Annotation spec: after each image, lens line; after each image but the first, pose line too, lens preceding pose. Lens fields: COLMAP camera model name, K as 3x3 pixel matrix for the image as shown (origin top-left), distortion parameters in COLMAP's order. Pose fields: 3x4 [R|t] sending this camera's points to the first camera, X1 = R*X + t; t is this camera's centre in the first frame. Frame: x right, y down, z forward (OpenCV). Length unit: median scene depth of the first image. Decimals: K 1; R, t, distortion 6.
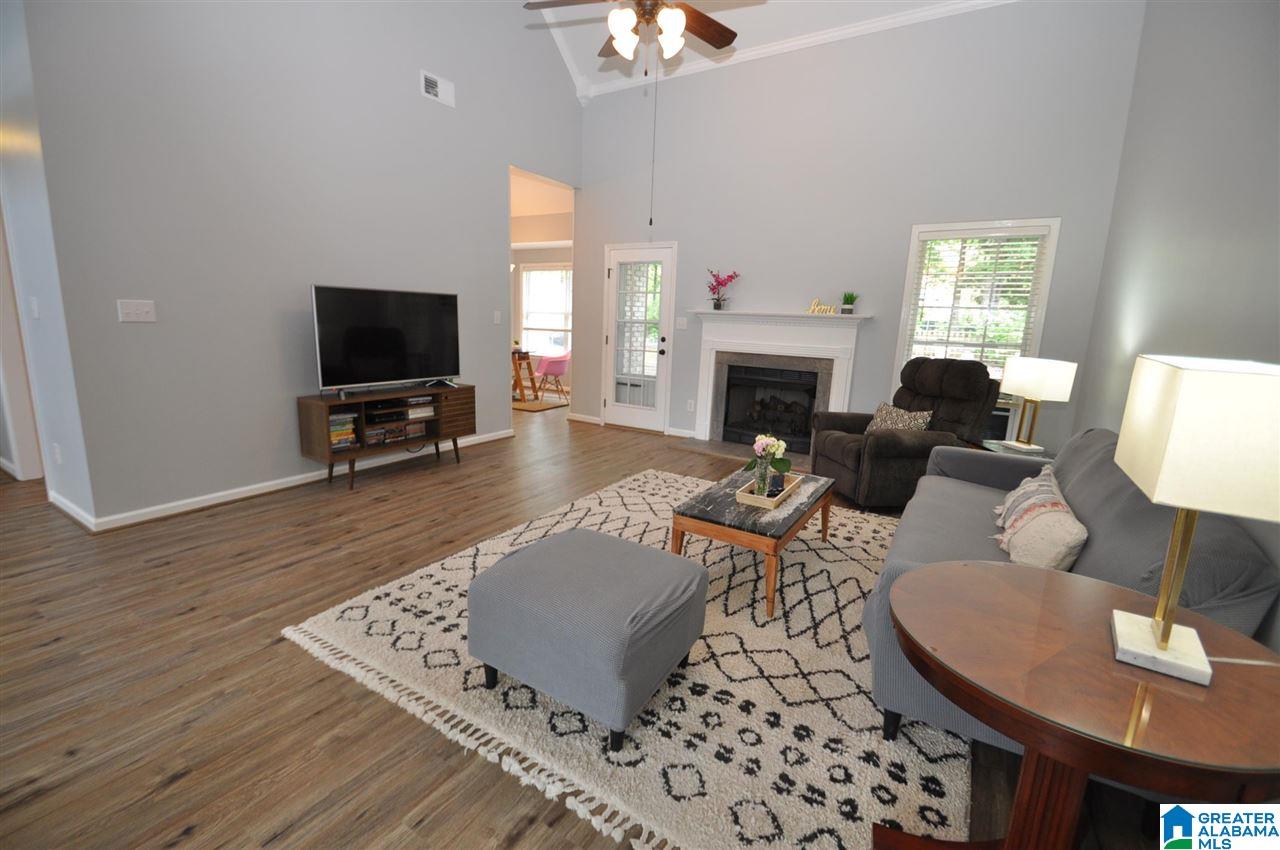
lens RADIAL K [[558.8, 0, 621.3], [0, 558.8, 423.1], [0, 0, 1]] dist [0.013471, -0.013047]
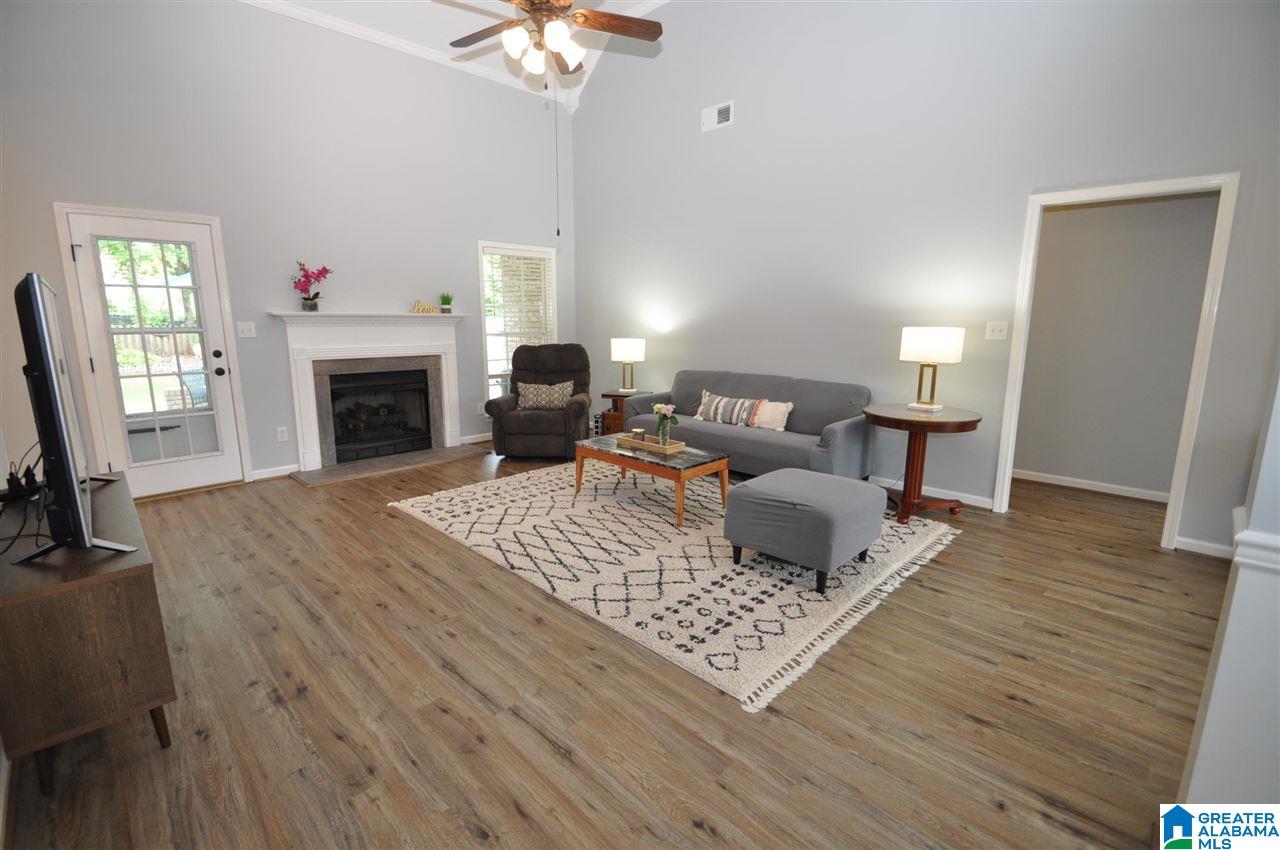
lens RADIAL K [[558.8, 0, 621.3], [0, 558.8, 423.1], [0, 0, 1]] dist [0.013471, -0.013047]
pose [[0.221936, -0.210480, 0.952073, -1.145015], [0.194103, 0.966418, 0.168404, -0.191770], [-0.955546, 0.147425, 0.255338, 0.769484]]
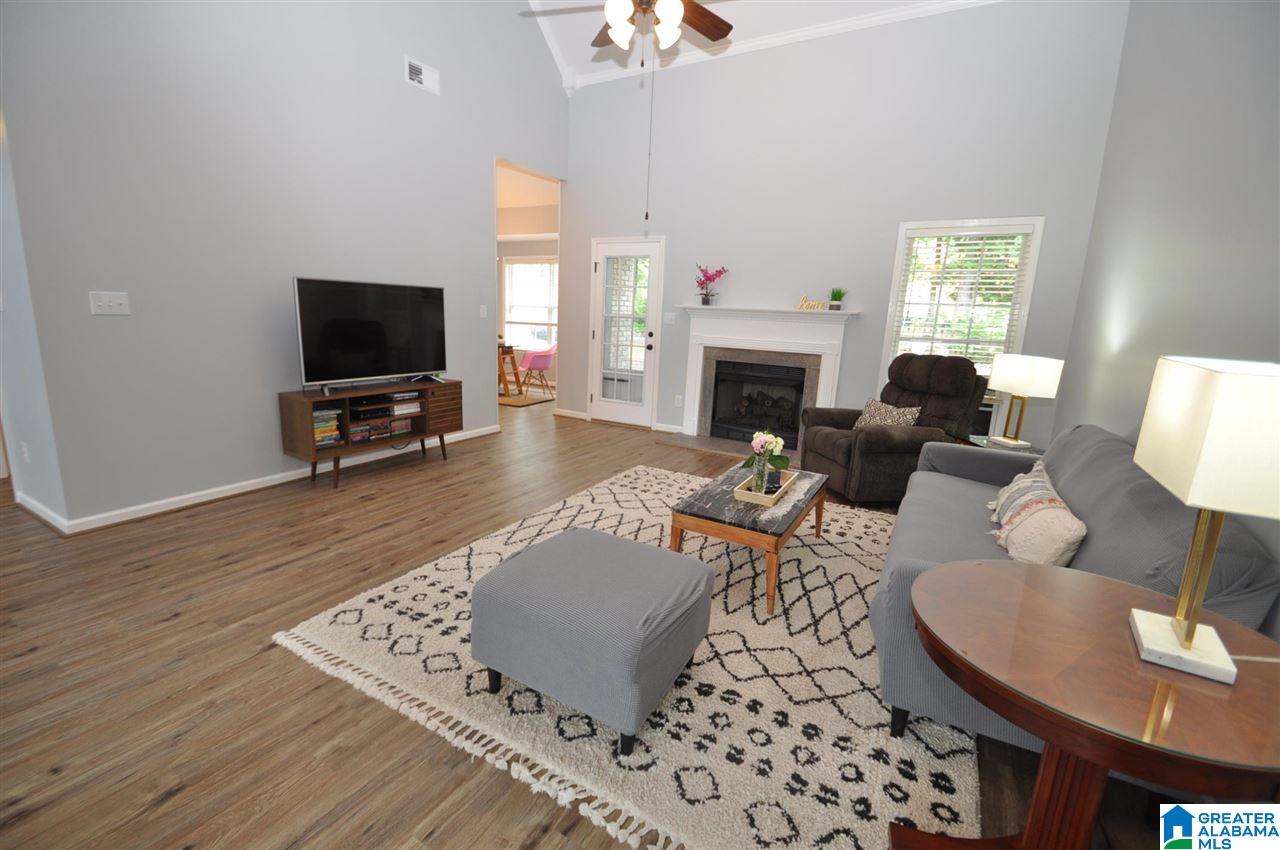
lens RADIAL K [[558.8, 0, 621.3], [0, 558.8, 423.1], [0, 0, 1]] dist [0.013471, -0.013047]
pose [[0.999274, -0.001541, 0.038077, -0.034856], [0.001136, 0.999943, 0.010661, -0.005712], [-0.038091, -0.010610, 0.999218, 0.013305]]
